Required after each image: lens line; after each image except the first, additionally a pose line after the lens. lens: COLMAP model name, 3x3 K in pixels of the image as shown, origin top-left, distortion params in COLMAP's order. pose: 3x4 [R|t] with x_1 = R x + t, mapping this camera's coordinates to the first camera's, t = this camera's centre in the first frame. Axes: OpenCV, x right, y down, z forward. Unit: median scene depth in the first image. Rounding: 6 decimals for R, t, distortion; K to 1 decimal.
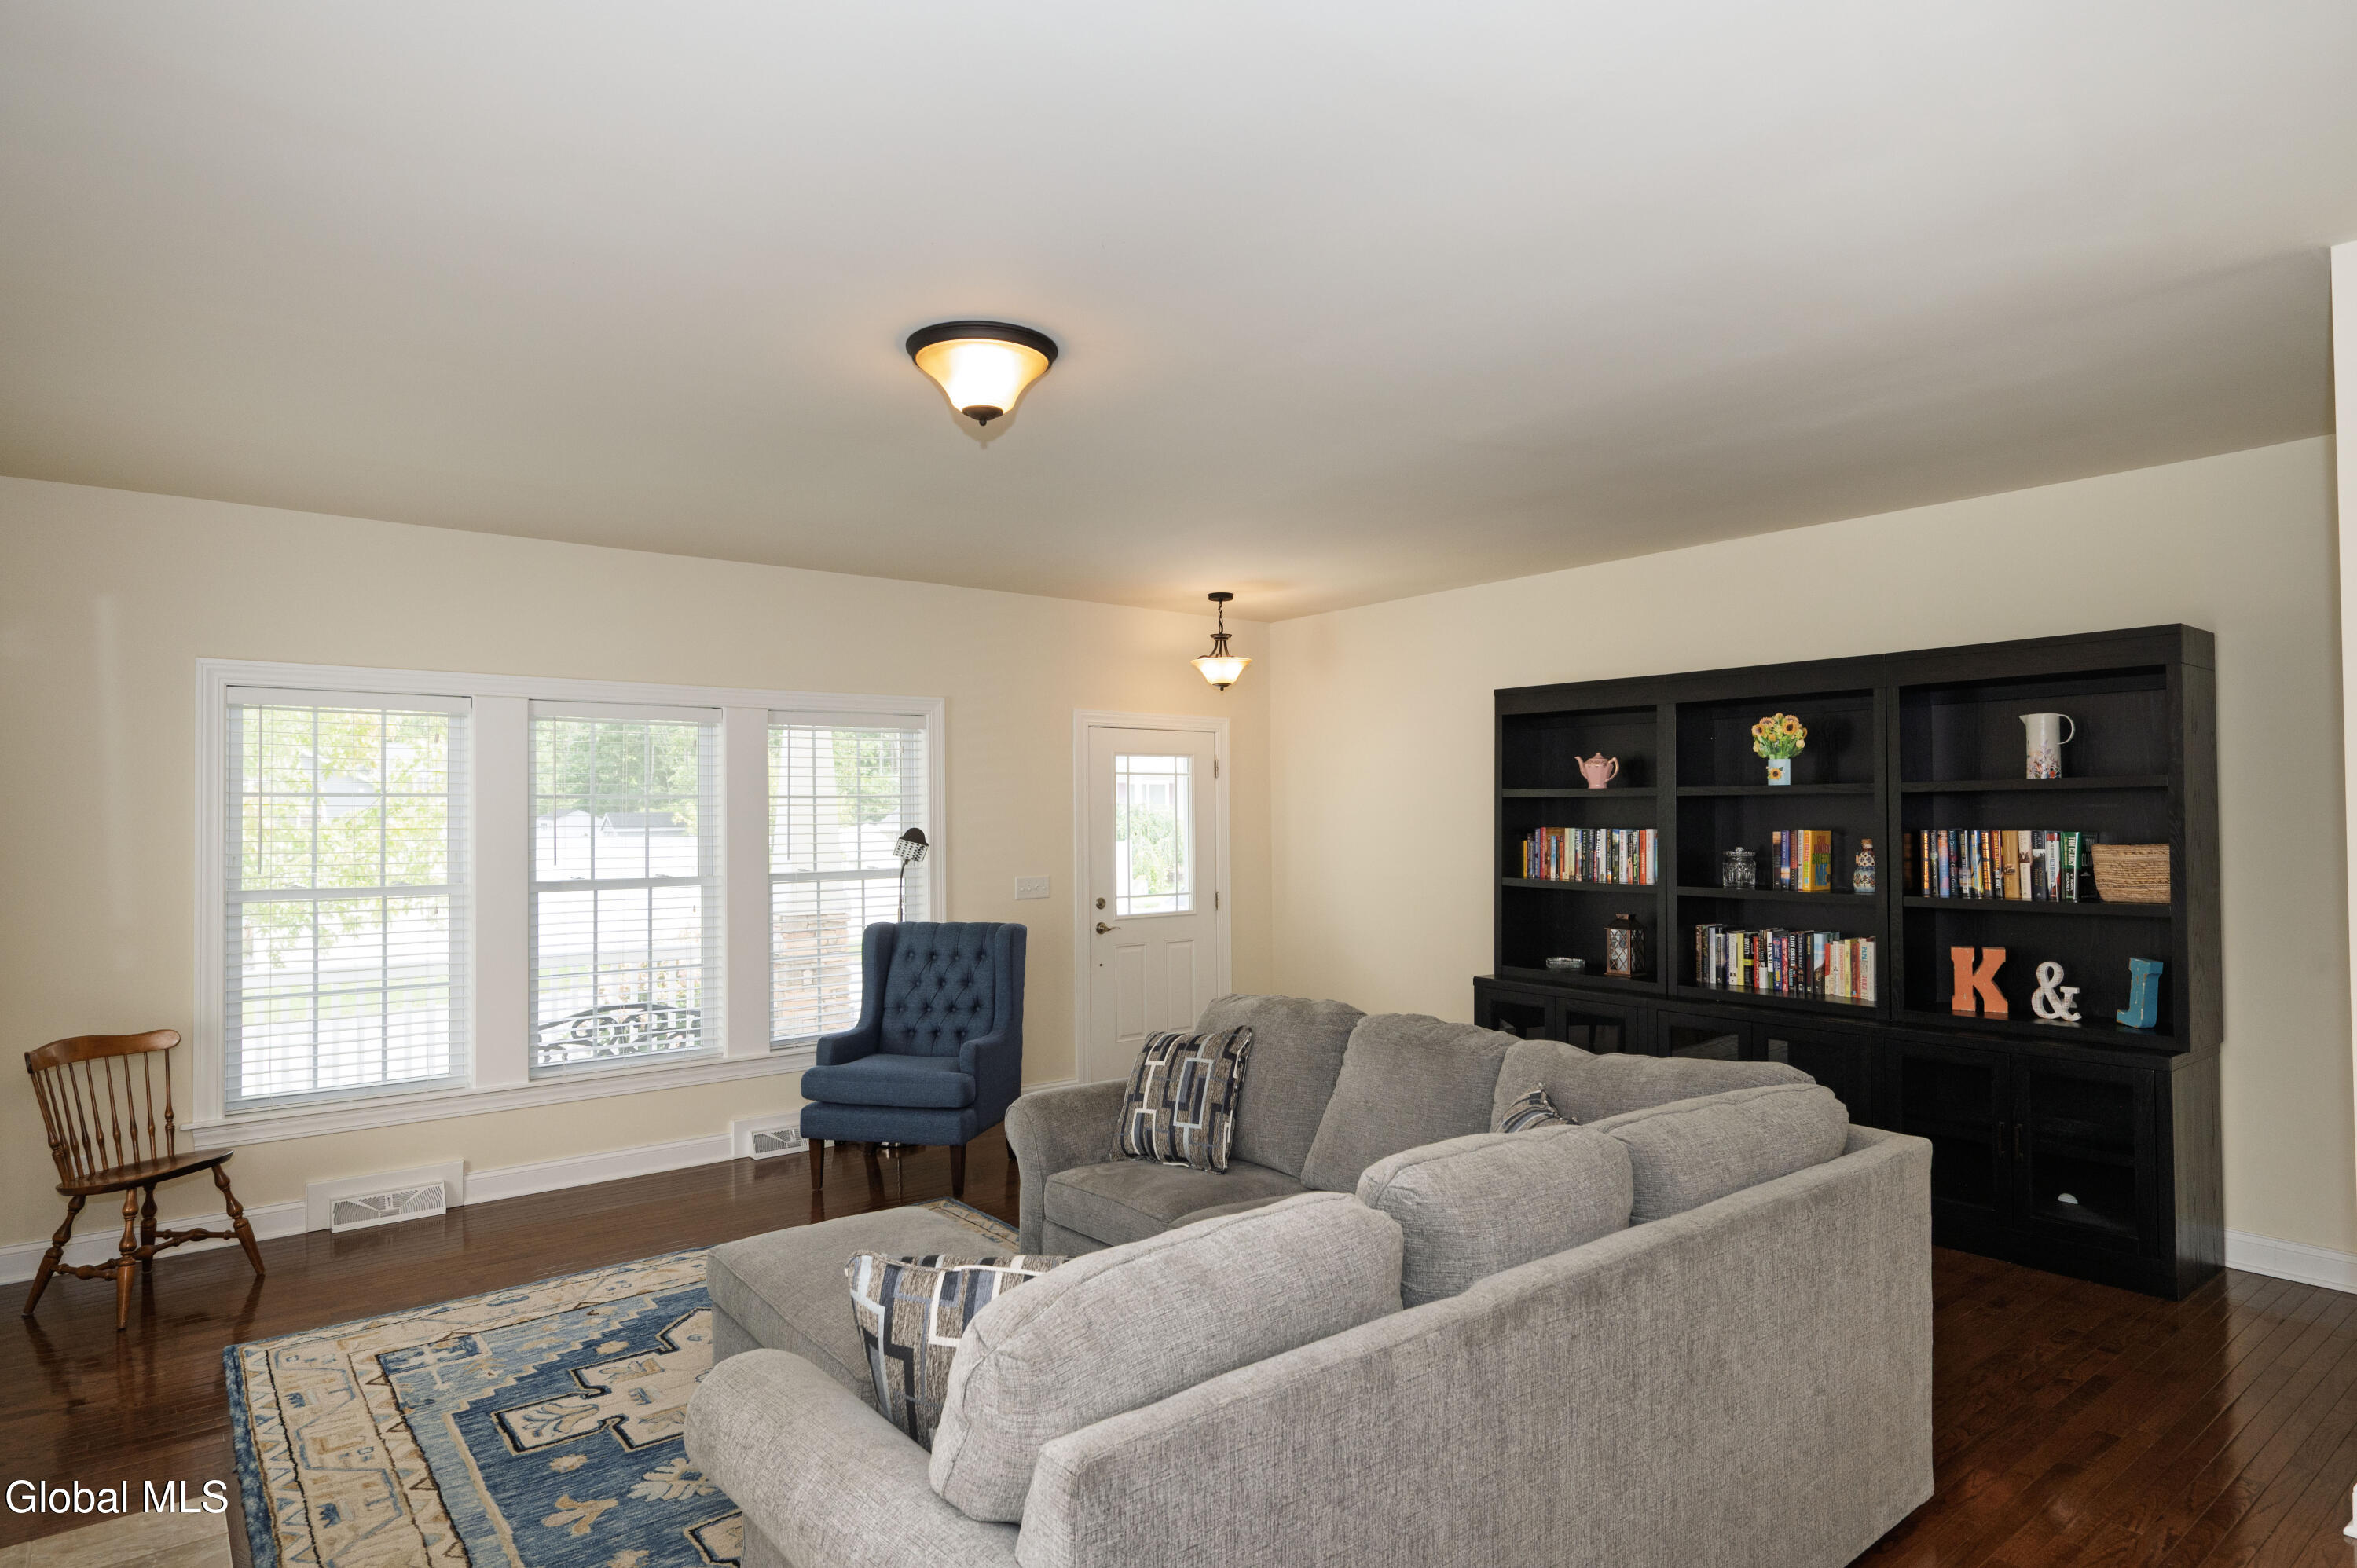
lens RADIAL K [[1262.6, 0, 1100.6], [0, 1262.6, 814.0], [0, 0, 1]] dist [-0.007267, -0.002171]
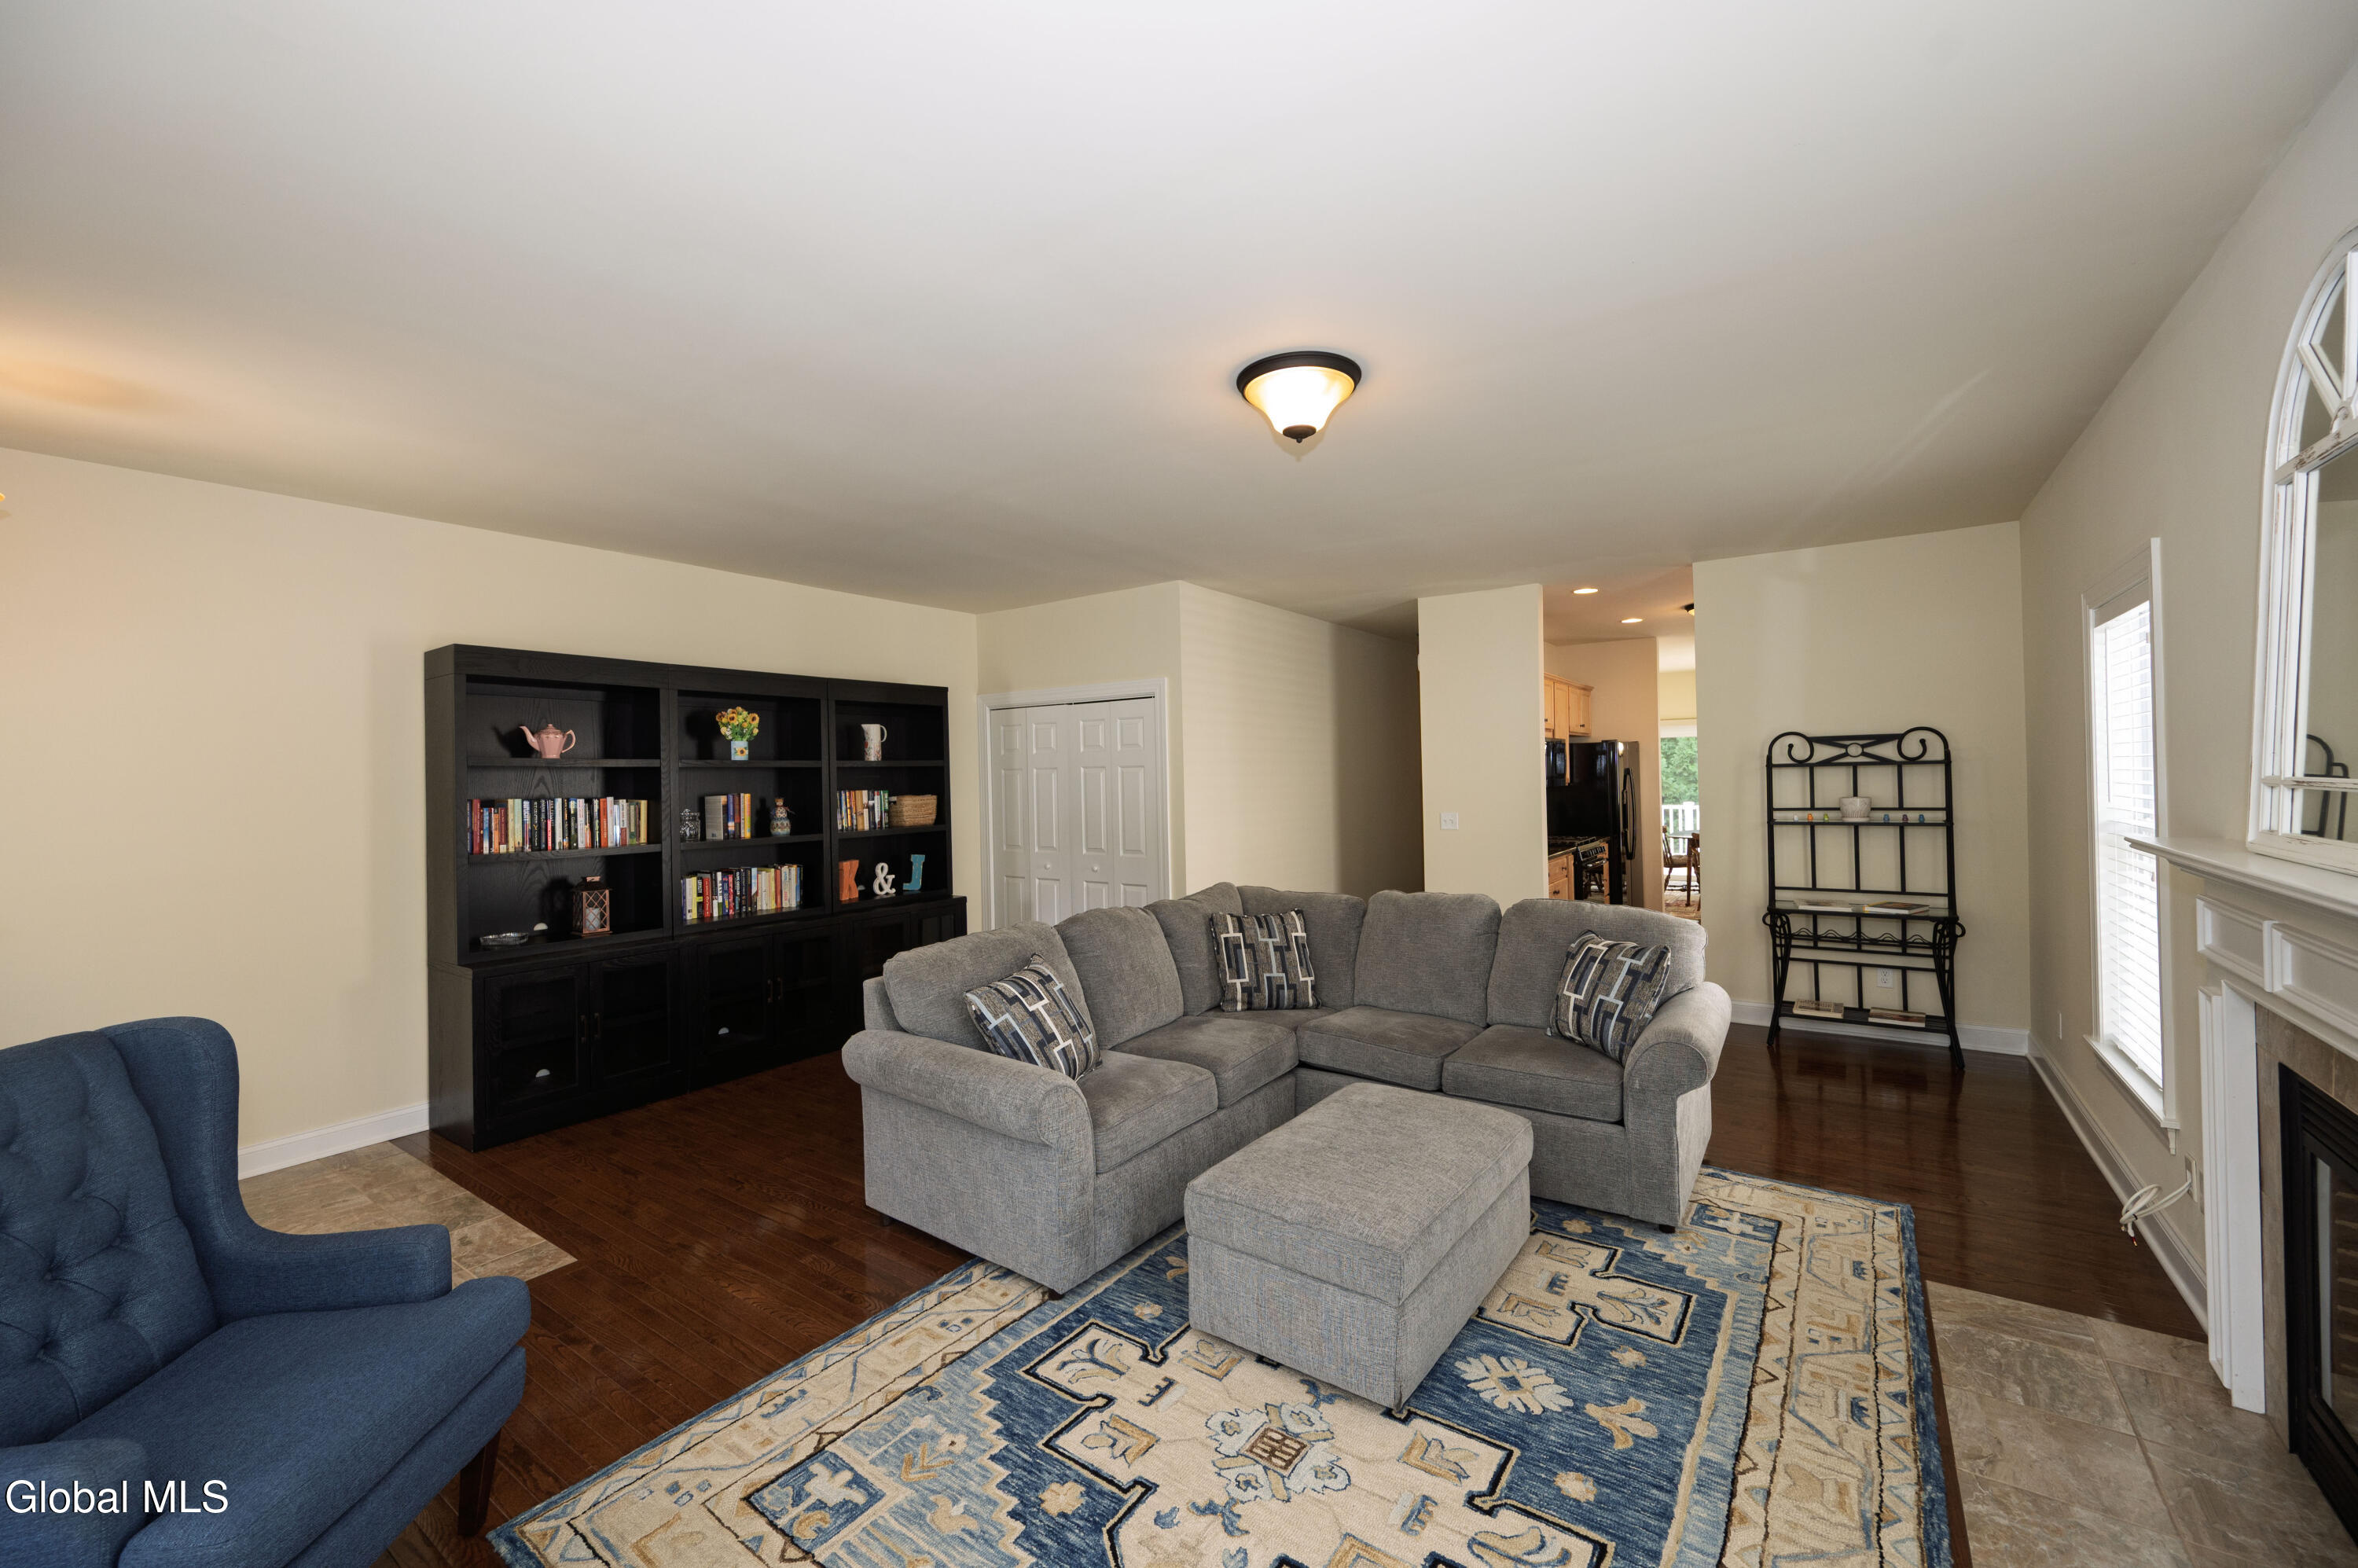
lens RADIAL K [[960.1, 0, 1178.9], [0, 960.1, 774.2], [0, 0, 1]] dist [-0.000870, -0.000226]
pose [[-0.310879, 0.015520, 0.950323, -0.692297], [0.017443, 0.999791, -0.010622, 0.012776], [-0.950289, 0.013274, -0.311085, 1.032579]]
